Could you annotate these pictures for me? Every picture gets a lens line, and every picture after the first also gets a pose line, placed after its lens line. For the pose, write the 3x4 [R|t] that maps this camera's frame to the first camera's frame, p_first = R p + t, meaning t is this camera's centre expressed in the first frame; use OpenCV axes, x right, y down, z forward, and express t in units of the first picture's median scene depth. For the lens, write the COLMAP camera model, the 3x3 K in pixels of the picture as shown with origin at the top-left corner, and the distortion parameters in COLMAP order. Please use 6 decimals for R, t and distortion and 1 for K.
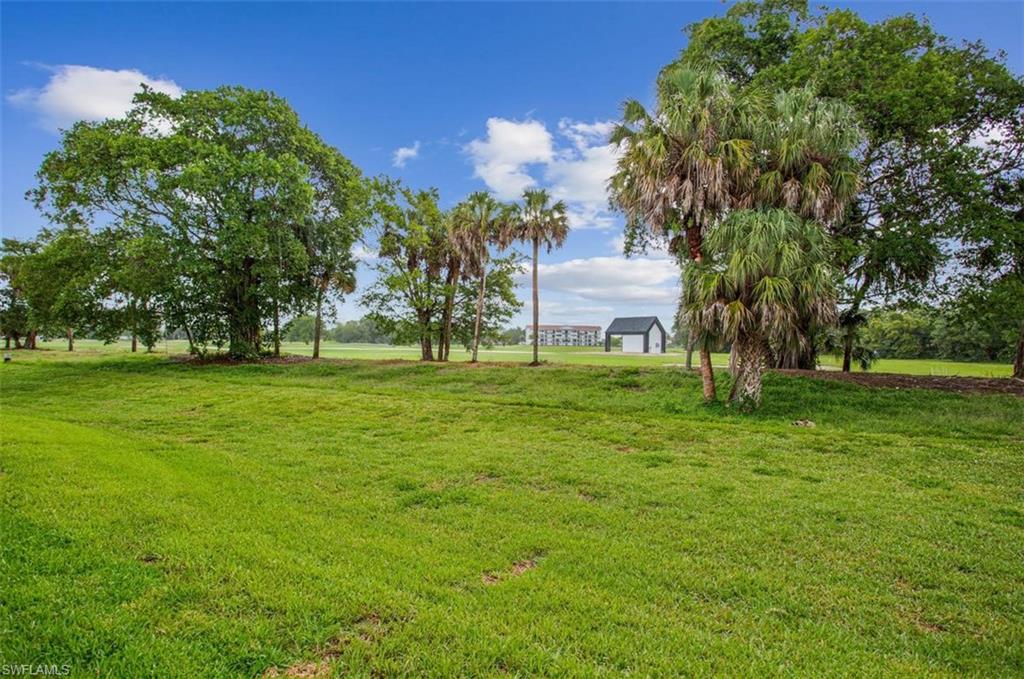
lens RADIAL K [[531.3, 0, 505.6], [0, 531.3, 345.0], [0, 0, 1]] dist [-0.051441, 0.013623]
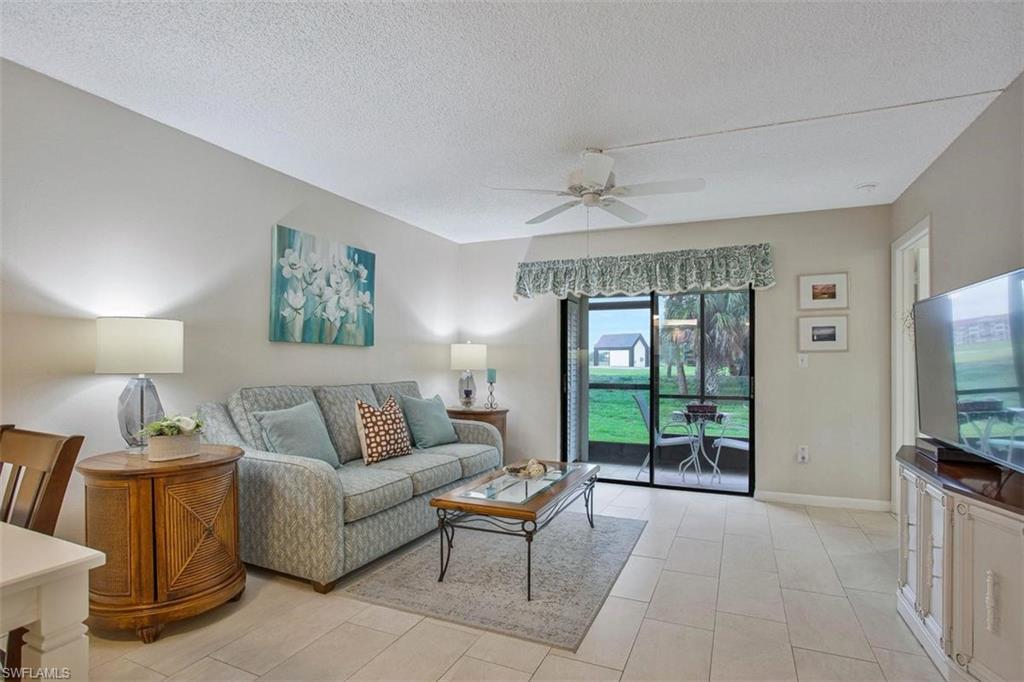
lens RADIAL K [[531.3, 0, 513.5], [0, 531.3, 360.8], [0, 0, 1]] dist [-0.051441, 0.013623]
pose [[0.998944, -0.010342, 0.044758, -0.033634], [0.010369, 0.999946, -0.000350, 0.000885], [-0.044752, 0.000813, 0.998998, -0.101252]]
